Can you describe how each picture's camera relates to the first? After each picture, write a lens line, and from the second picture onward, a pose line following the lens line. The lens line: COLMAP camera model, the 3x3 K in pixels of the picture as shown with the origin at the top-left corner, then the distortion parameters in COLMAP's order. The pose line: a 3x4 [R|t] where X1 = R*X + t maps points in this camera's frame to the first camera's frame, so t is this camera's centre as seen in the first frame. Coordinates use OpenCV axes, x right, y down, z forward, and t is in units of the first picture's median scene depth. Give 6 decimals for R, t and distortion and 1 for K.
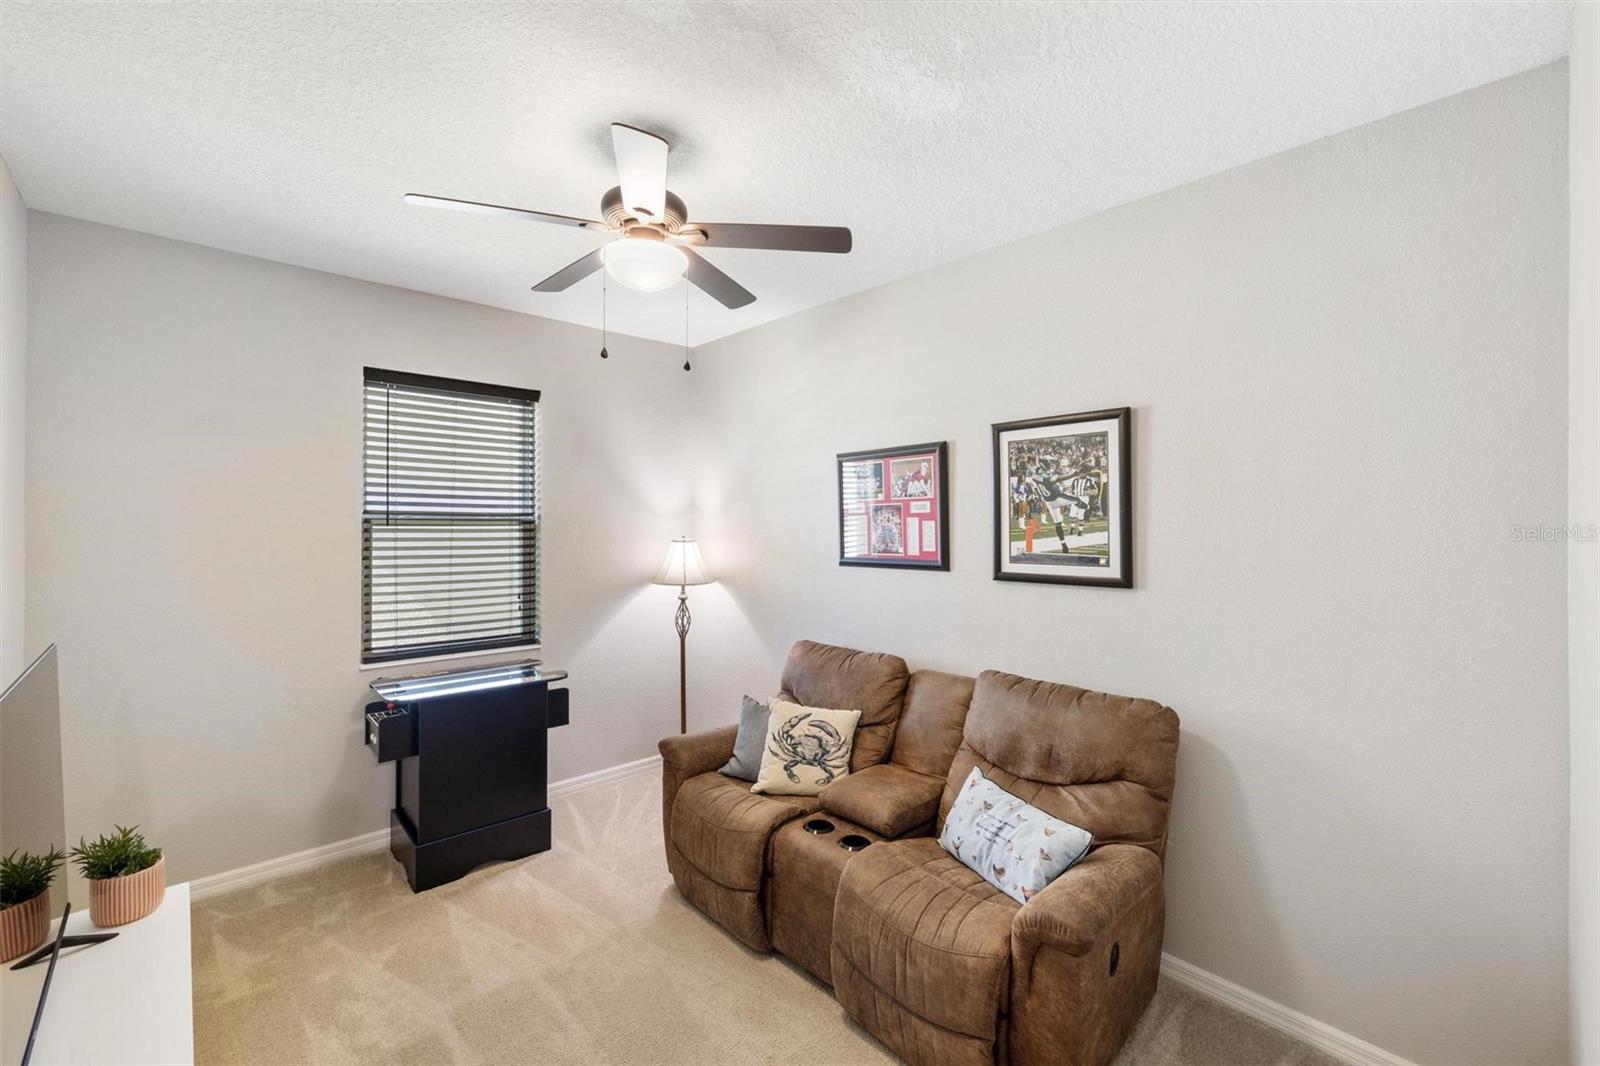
lens RADIAL K [[668.1, 0, 797.5], [0, 668.1, 522.8], [0, 0, 1]] dist [0.001105, -0.000981]
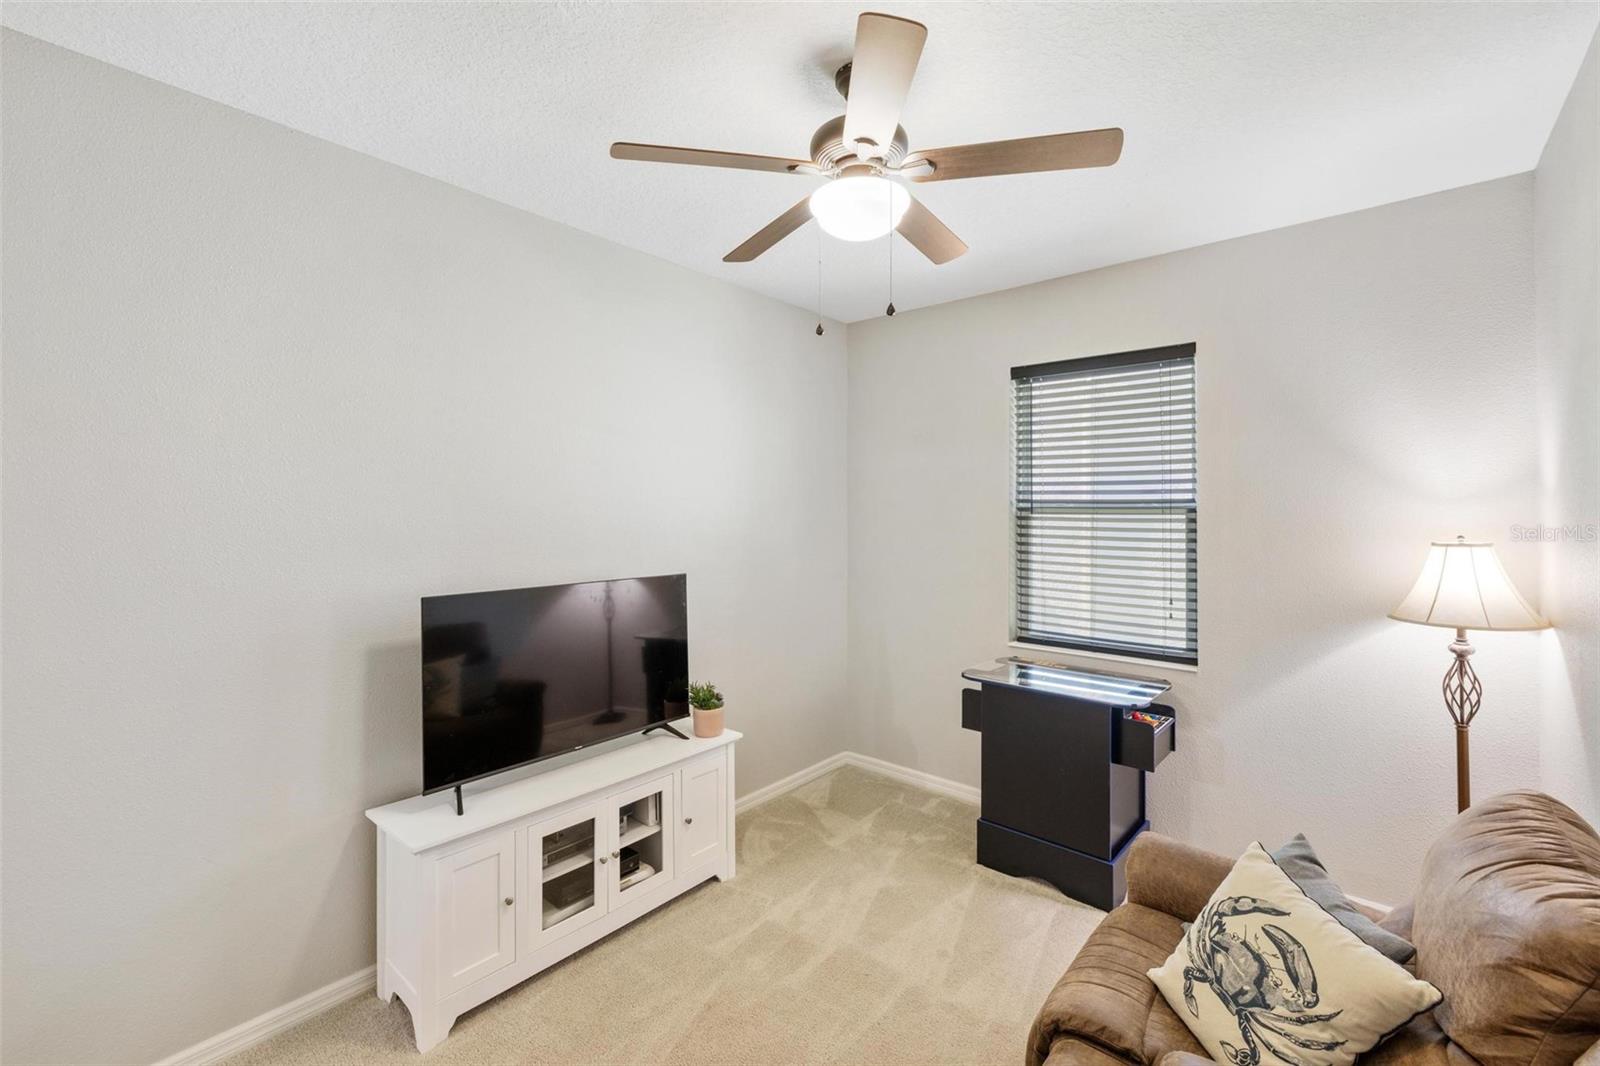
lens RADIAL K [[668.1, 0, 789.4], [0, 668.1, 509.0], [0, 0, 1]] dist [0.001105, -0.000981]
pose [[0.118958, -0.002707, -0.992896, 0.386084], [-0.002489, 0.999992, -0.003024, 0.000853], [0.992896, 0.002831, 0.118951, 0.508553]]
